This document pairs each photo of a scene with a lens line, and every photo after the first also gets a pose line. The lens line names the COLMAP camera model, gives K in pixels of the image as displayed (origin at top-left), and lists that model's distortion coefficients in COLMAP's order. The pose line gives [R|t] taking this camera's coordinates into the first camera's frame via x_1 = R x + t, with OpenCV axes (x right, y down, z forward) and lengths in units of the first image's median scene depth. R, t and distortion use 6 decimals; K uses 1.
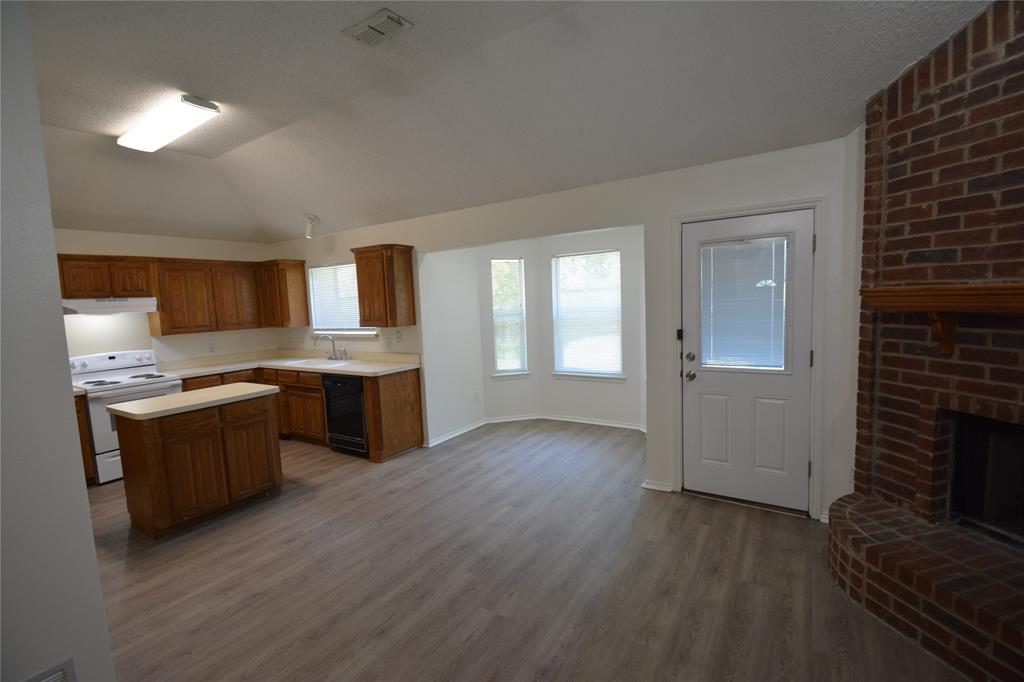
lens RADIAL K [[450.1, 0, 513.1], [0, 450.1, 341.5], [0, 0, 1]] dist [0.012608, -0.015568]
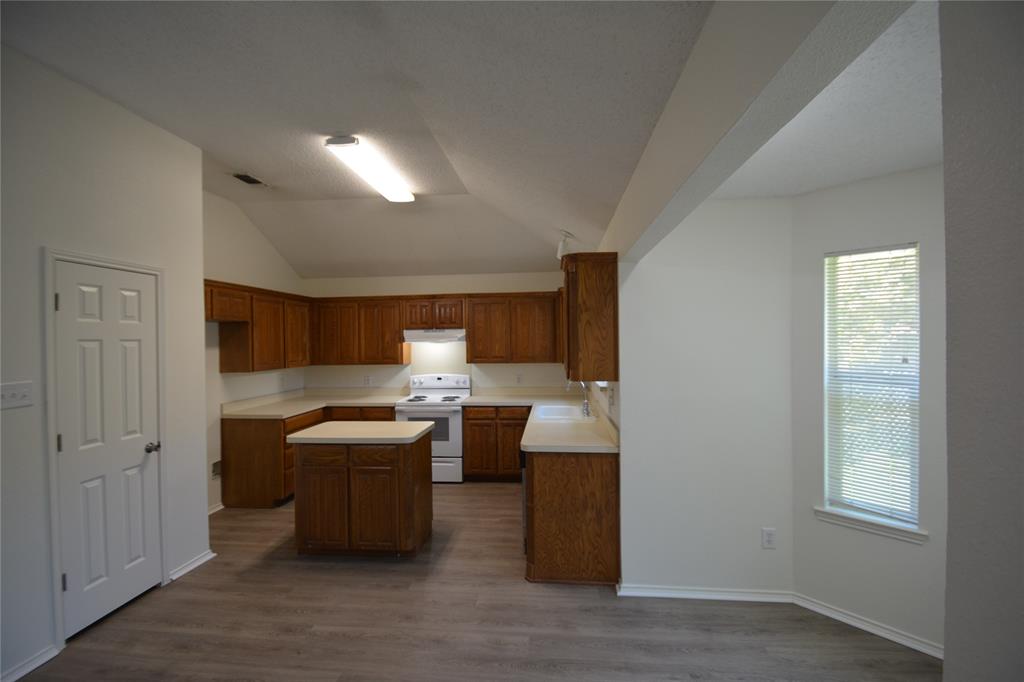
lens RADIAL K [[450.1, 0, 513.1], [0, 450.1, 341.5], [0, 0, 1]] dist [0.012608, -0.015568]
pose [[0.457828, 0.040037, -0.888139, 0.325724], [-0.090049, 0.995936, -0.001523, -0.097110], [0.884469, 0.080673, 0.459573, 0.755837]]
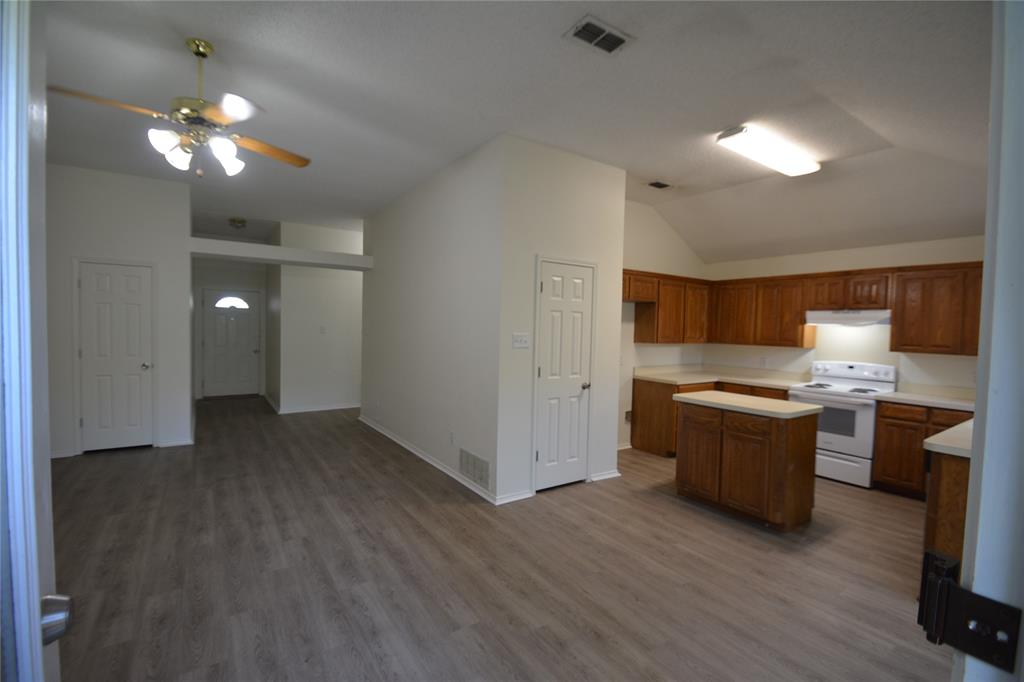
lens RADIAL K [[450.1, 0, 513.1], [0, 450.1, 341.5], [0, 0, 1]] dist [0.012608, -0.015568]
pose [[-0.388881, 0.066019, -0.918920, 0.465629], [-0.094206, 0.989351, 0.110946, -0.080842], [0.916459, 0.129713, -0.378520, 0.824579]]
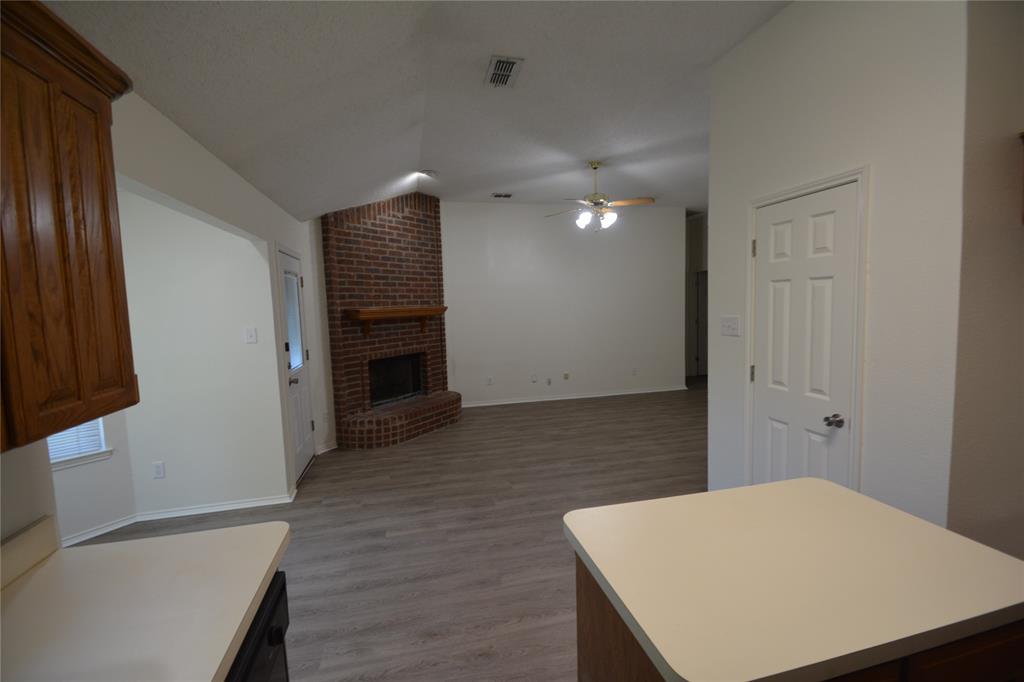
lens RADIAL K [[450.1, 0, 513.1], [0, 450.1, 341.5], [0, 0, 1]] dist [0.012608, -0.015568]
pose [[-0.715767, 0.005013, 0.698322, -0.738685], [0.127221, 0.984177, 0.123334, -0.086281], [-0.686653, 0.177119, -0.705079, 1.249919]]
